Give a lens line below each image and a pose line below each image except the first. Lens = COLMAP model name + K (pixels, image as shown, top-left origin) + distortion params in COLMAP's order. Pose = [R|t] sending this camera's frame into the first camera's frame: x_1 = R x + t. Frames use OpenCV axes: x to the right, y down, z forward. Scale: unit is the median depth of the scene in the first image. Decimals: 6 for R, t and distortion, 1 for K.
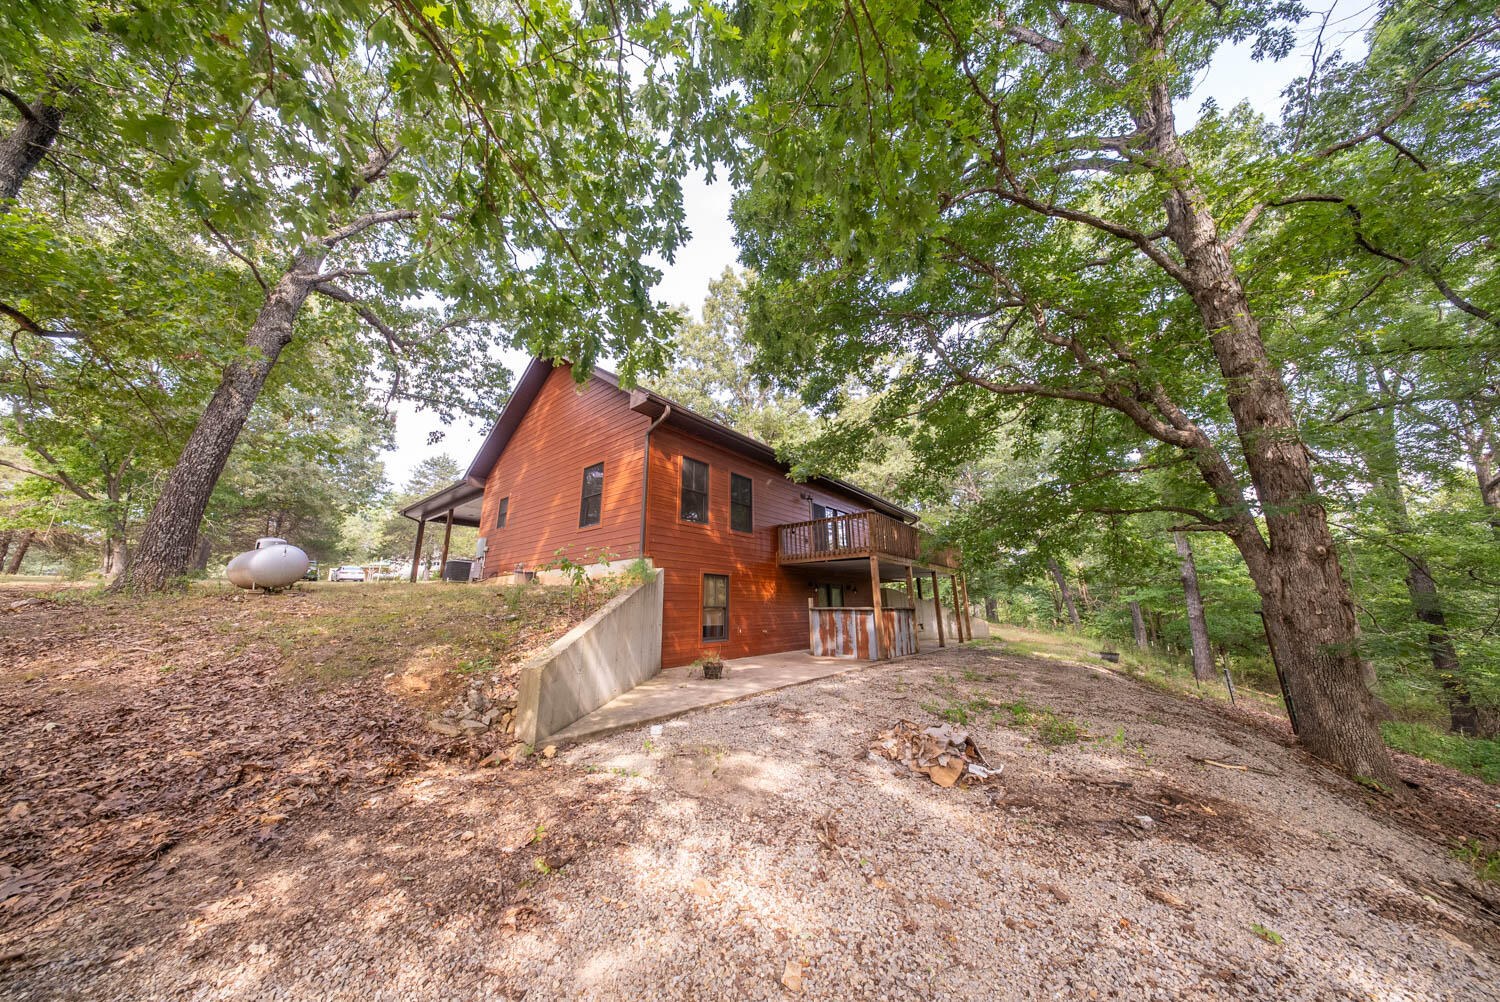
lens RADIAL K [[439.7, 0, 747.3], [0, 439.7, 501.2], [0, 0, 1]] dist [0.004575, -0.002705]
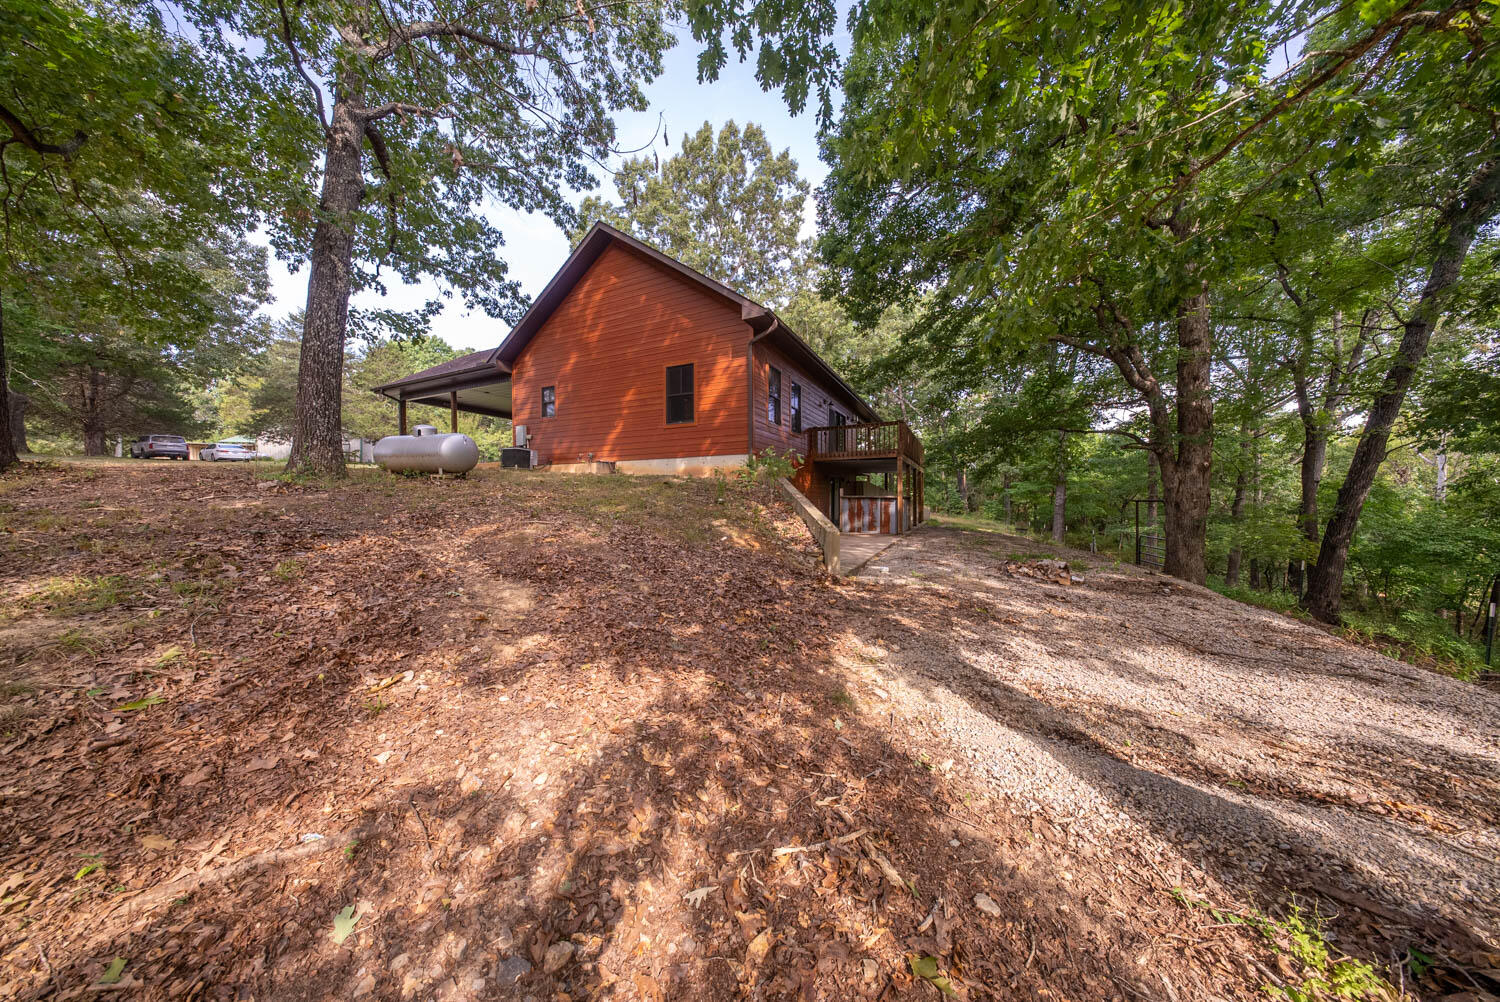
lens RADIAL K [[439.7, 0, 747.3], [0, 439.7, 501.2], [0, 0, 1]] dist [0.004575, -0.002705]
pose [[0.974773, 0.004988, 0.223143, -0.413872], [-0.059674, 0.969181, 0.239012, -0.026846], [-0.215074, -0.246298, 0.945029, -0.133759]]
